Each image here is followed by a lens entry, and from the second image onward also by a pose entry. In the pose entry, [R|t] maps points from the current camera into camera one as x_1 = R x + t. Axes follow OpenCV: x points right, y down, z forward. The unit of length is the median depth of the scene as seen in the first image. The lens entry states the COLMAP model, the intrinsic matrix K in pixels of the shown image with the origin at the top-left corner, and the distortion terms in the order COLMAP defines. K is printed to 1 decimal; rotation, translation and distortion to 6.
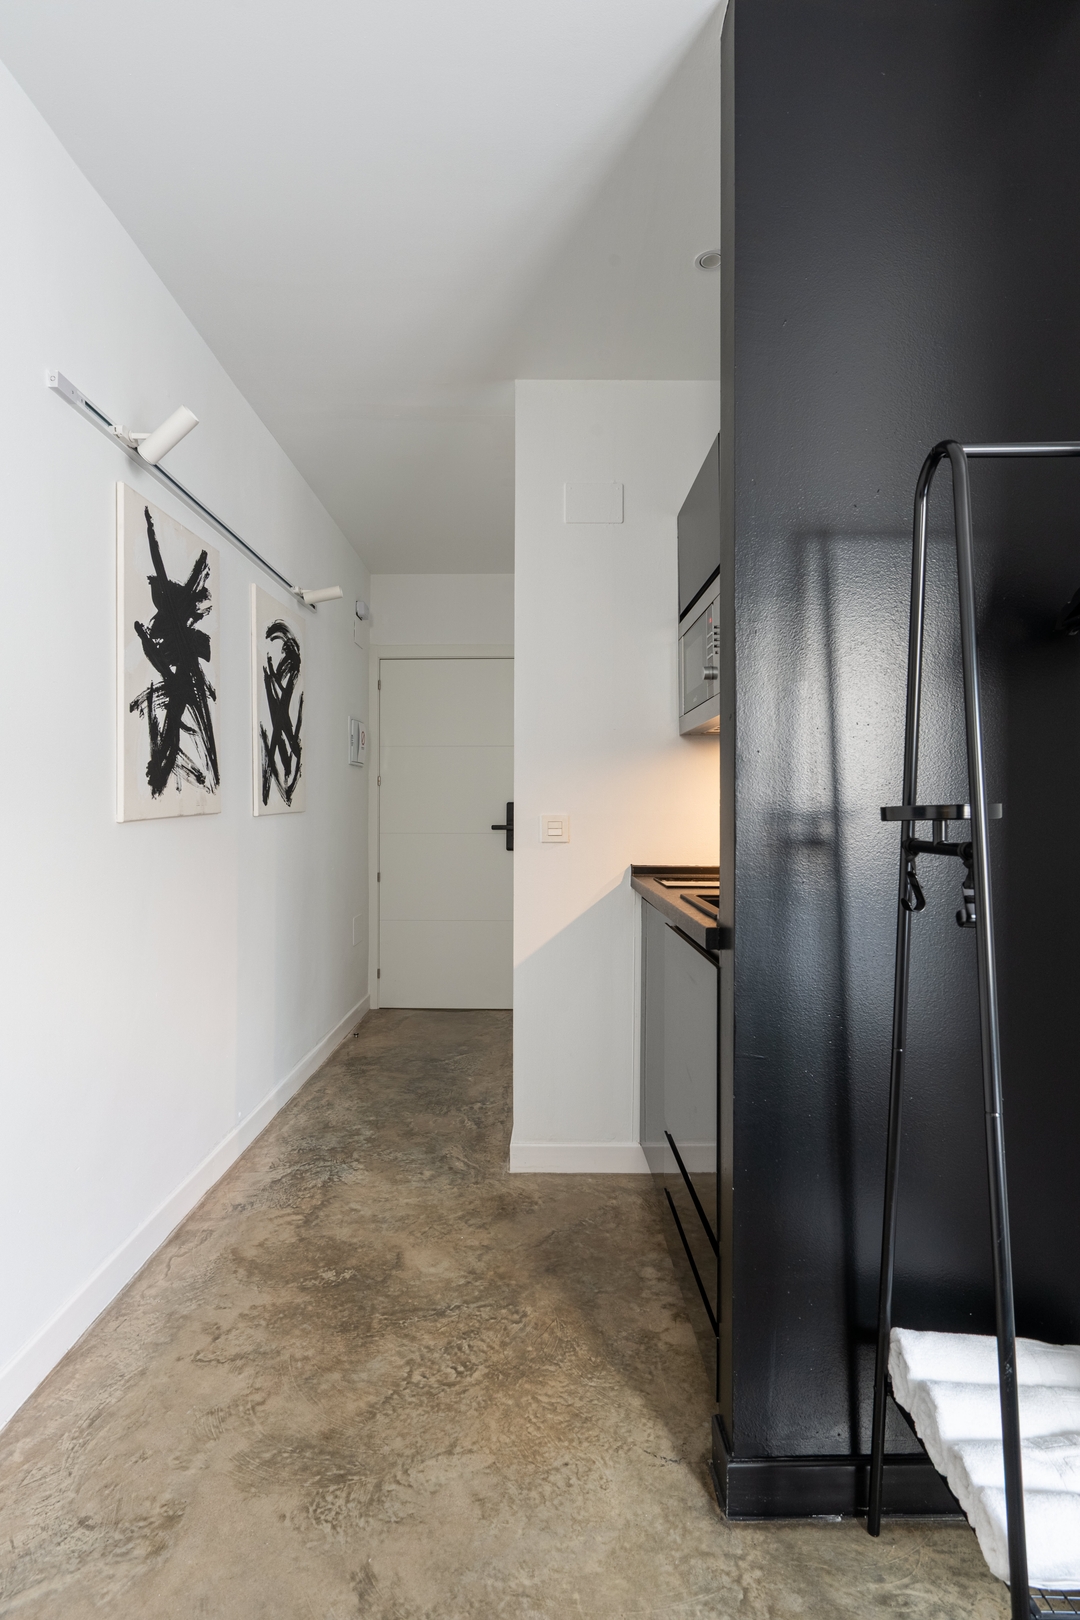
lens RADIAL K [[862.6, 0, 540.0], [0, 862.6, 810.0], [0, 0, 1]] dist [0.001174, 0.000526]
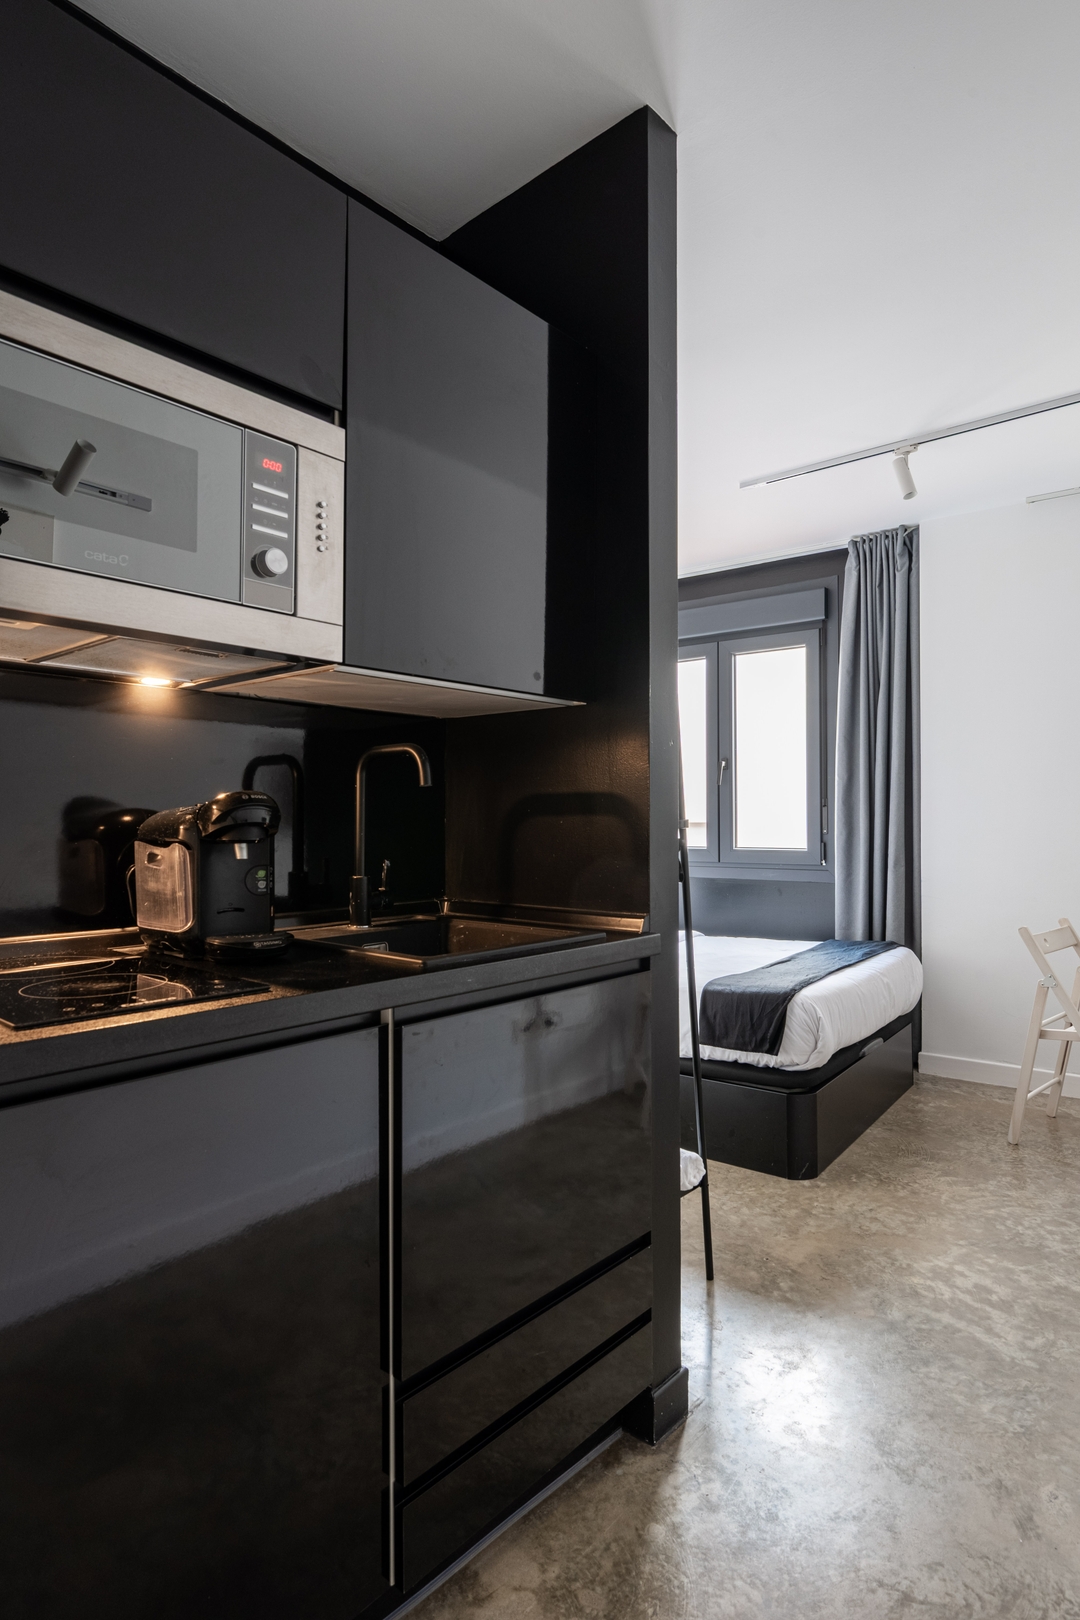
lens RADIAL K [[884.7, 0, 540.0], [0, 884.7, 810.0], [0, 0, 1]] dist [0.000127, 0.000406]
pose [[-0.743897, 0.007210, 0.668255, -0.294661], [-0.000815, 0.999931, -0.011695, -0.001723], [-0.668293, -0.009245, -0.743840, 1.328745]]
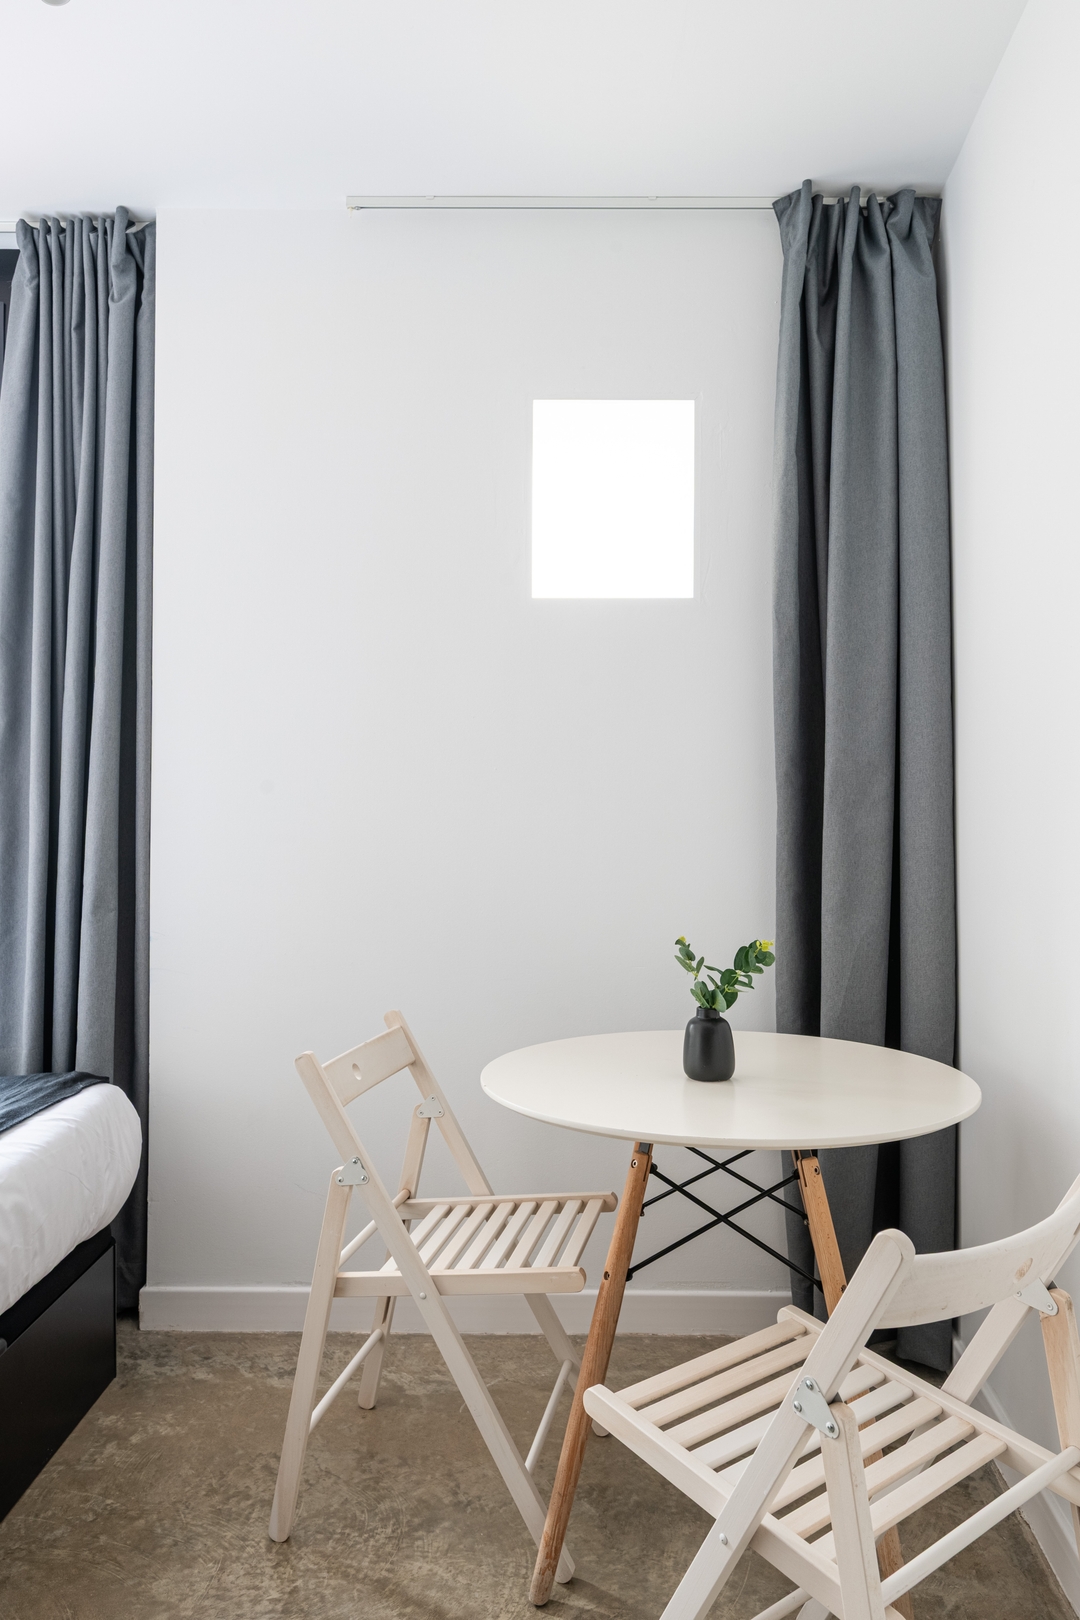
lens RADIAL K [[1126.9, 0, 540.0], [0, 1126.9, 810.0], [0, 0, 1]] dist [-0.001098, 0.001176]
pose [[-0.993967, -0.004026, 0.109605, -0.172587], [-0.005266, 0.999925, -0.011023, 0.003677], [-0.109552, -0.011534, -0.993914, 0.513098]]
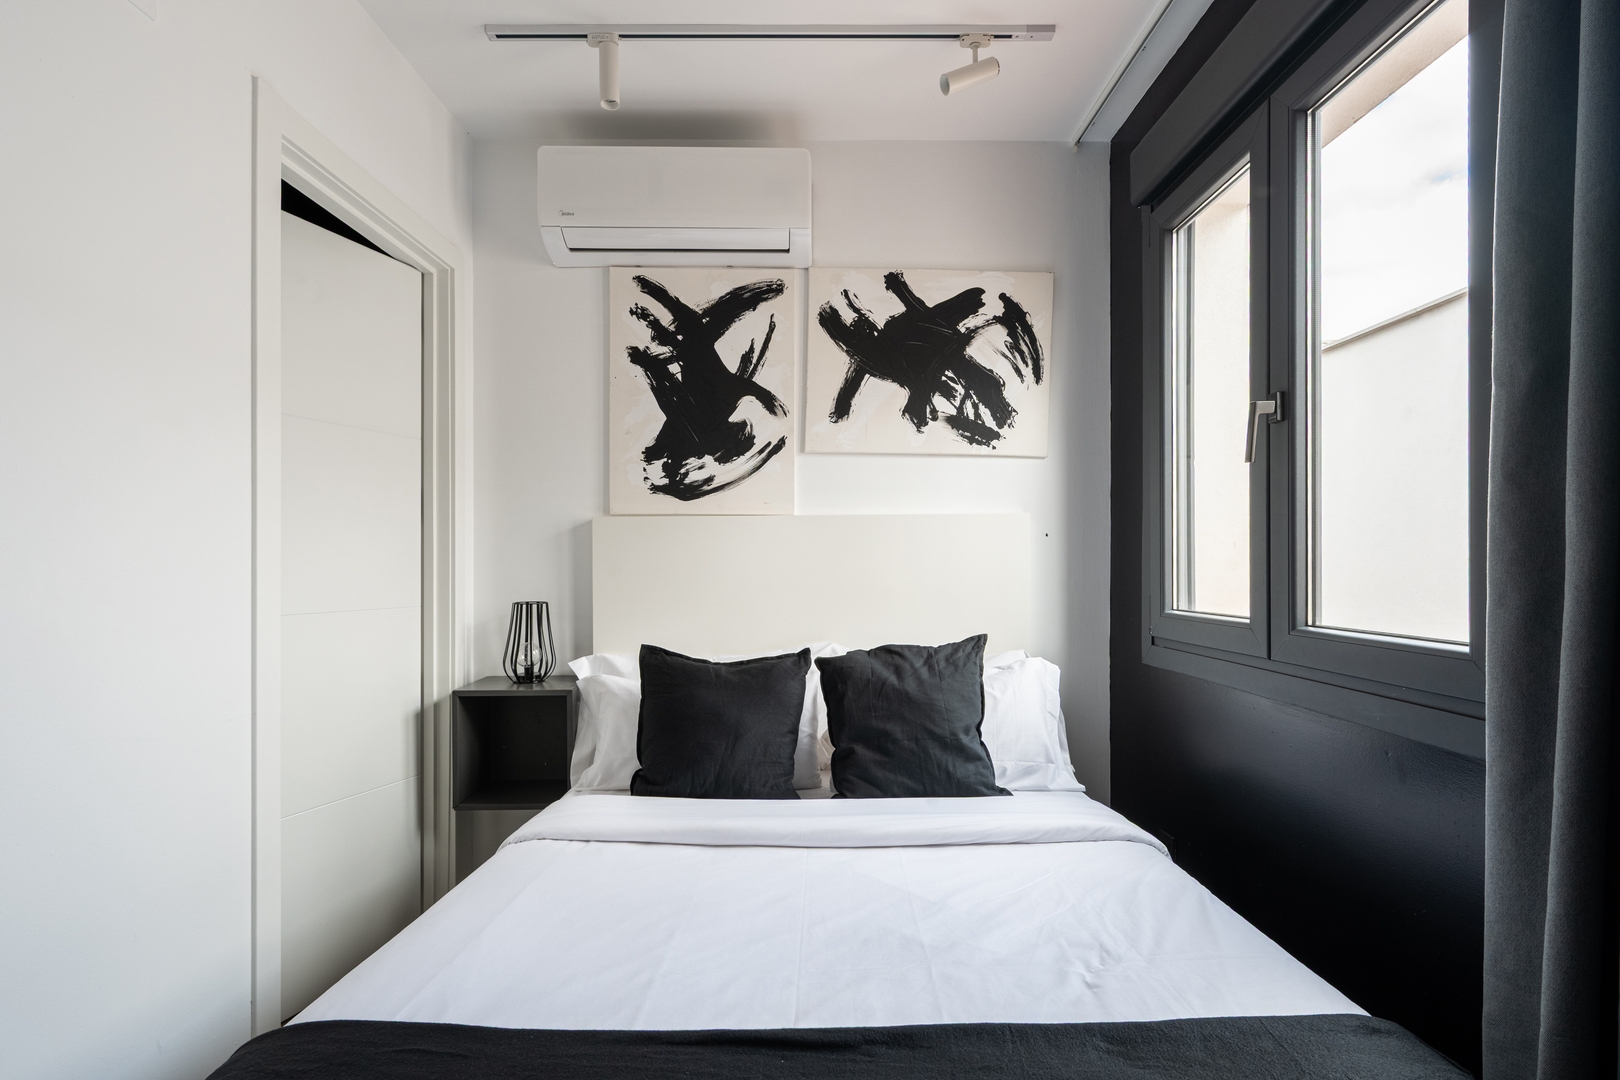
lens RADIAL K [[778.1, 0, 808.3], [0, 778.1, 565.8], [0, 0, 1]] dist [0.000688, 0.000022]
pose [[0.081411, -0.004636, 0.996670, 0.053560], [0.002722, 0.999986, 0.004429, 0.006240], [-0.996677, 0.002352, 0.081422, -0.240510]]
